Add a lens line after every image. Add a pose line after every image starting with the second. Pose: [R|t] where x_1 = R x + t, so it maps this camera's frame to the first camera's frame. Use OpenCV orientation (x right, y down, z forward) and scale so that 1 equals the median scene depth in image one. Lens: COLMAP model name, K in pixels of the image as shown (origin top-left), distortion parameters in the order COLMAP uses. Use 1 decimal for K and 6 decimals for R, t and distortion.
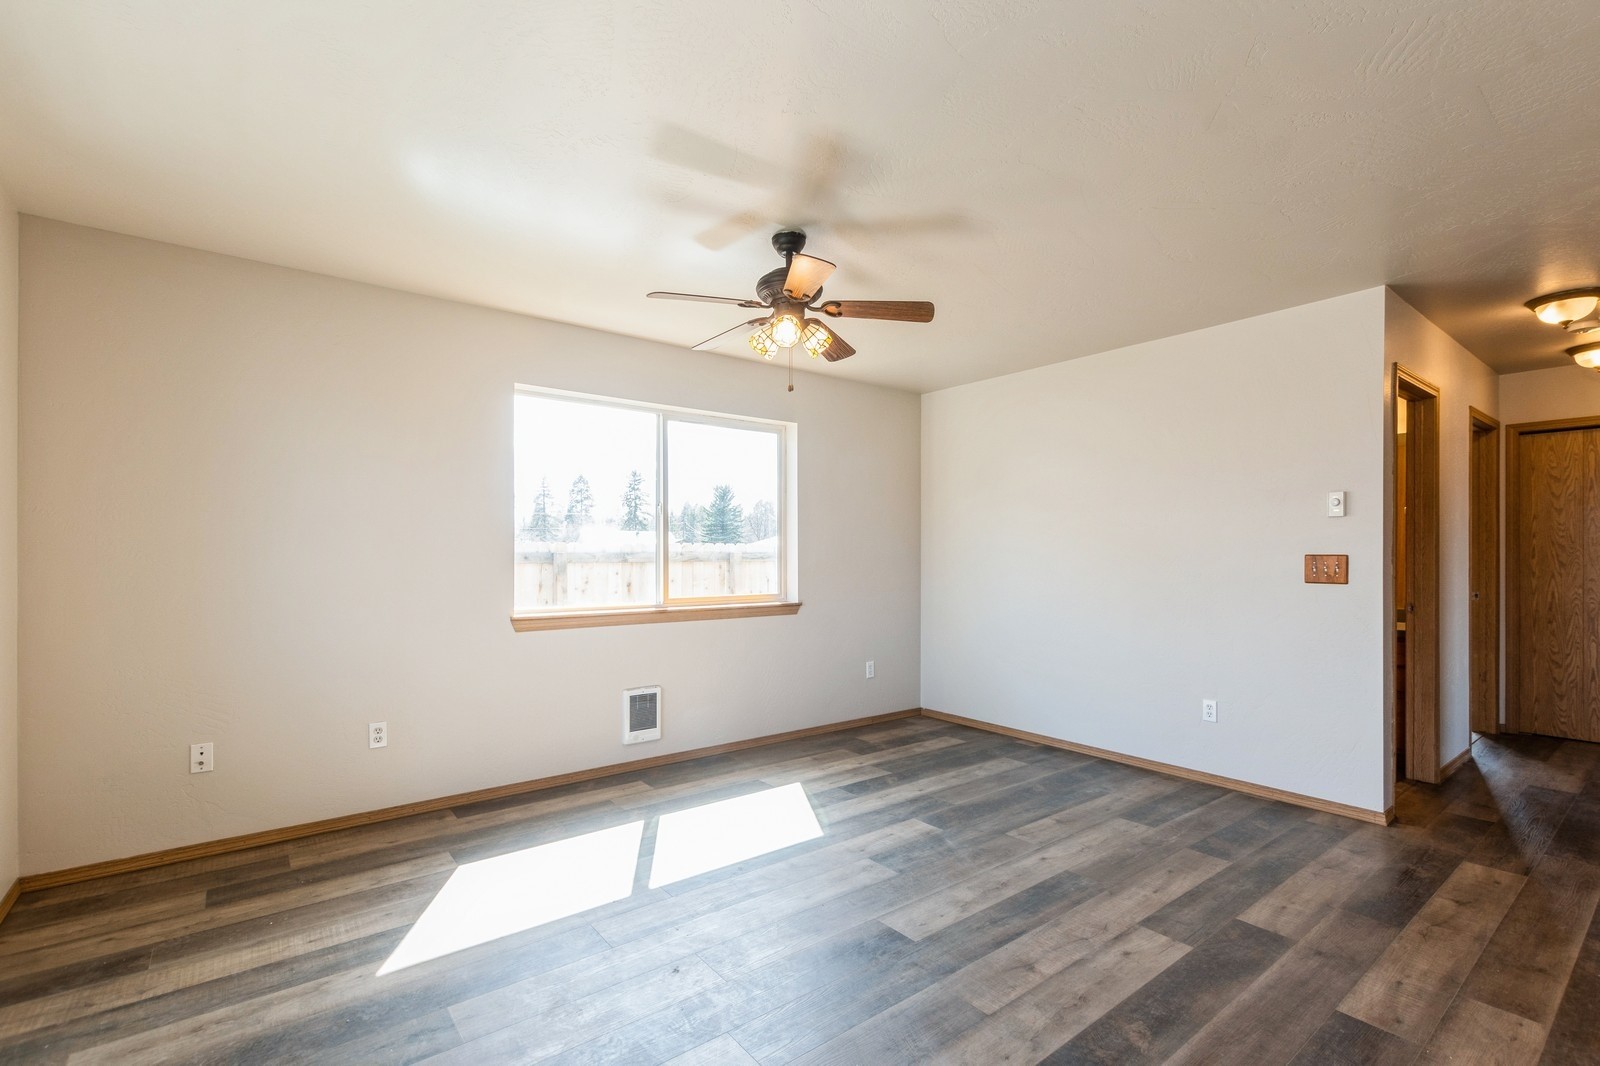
lens RADIAL K [[716.9, 0, 806.2], [0, 716.9, 548.2], [0, 0, 1]] dist [0.002076, -0.001109]
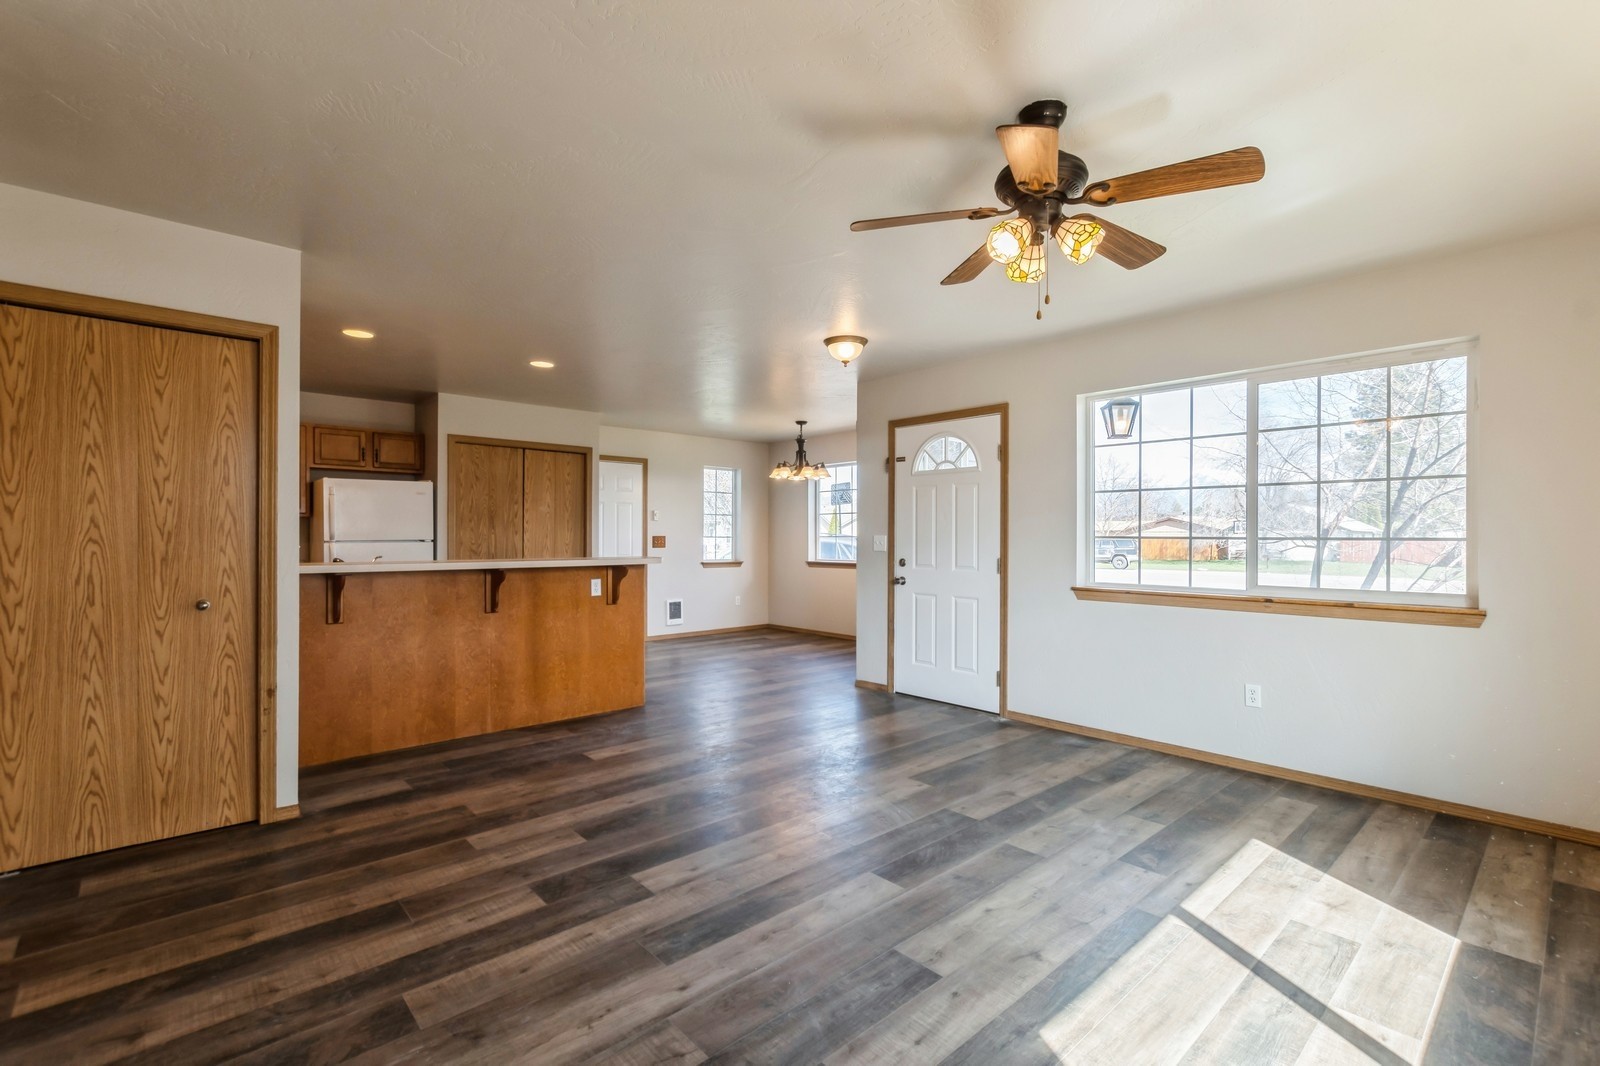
lens RADIAL K [[711.3, 0, 800.0], [0, 711.3, 533.0], [0, 0, 1]] dist [-0.000812, -0.000607]
pose [[-0.997855, -0.004552, -0.065309, 0.239855], [-0.003676, 0.999902, -0.013526, 0.015338], [0.065364, -0.013257, -0.997773, 1.498671]]
